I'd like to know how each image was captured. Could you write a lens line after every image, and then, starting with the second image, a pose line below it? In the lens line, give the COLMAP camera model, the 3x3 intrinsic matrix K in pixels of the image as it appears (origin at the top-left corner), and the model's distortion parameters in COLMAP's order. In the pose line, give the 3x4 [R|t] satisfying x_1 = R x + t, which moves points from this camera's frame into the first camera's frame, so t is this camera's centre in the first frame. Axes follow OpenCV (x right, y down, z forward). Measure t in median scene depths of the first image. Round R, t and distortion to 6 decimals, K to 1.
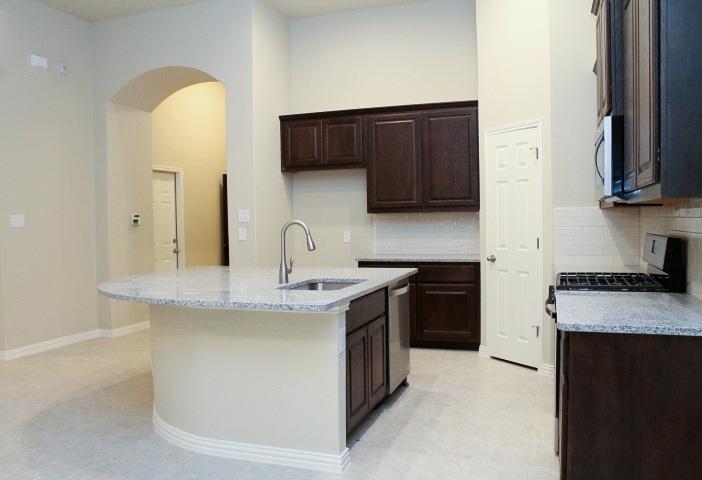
lens RADIAL K [[598.2, 0, 351.0], [0, 598.2, 240.0], [0, 0, 1]] dist [-0.140631, -0.000171]
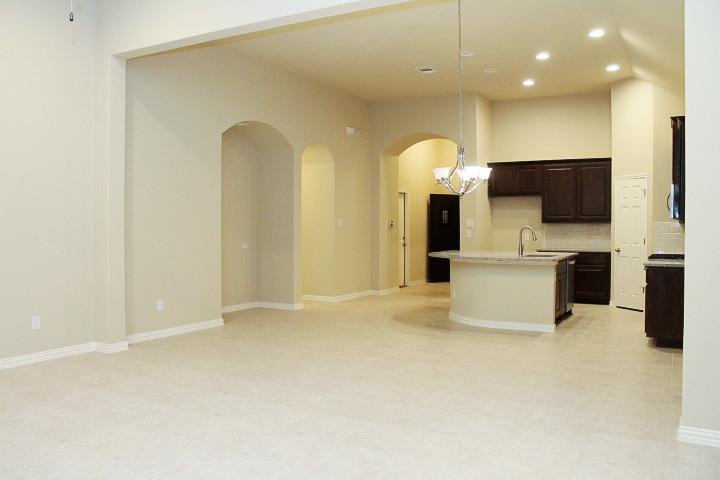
lens RADIAL K [[615.1, 0, 360.0], [0, 615.1, 240.0], [0, 0, 1]] dist [-0.093403, 0.005941]
pose [[0.985544, 0.021370, -0.168066, -0.197201], [-0.023102, 0.999698, -0.008360, 0.030683], [0.167836, 0.012122, 0.985740, -0.819529]]
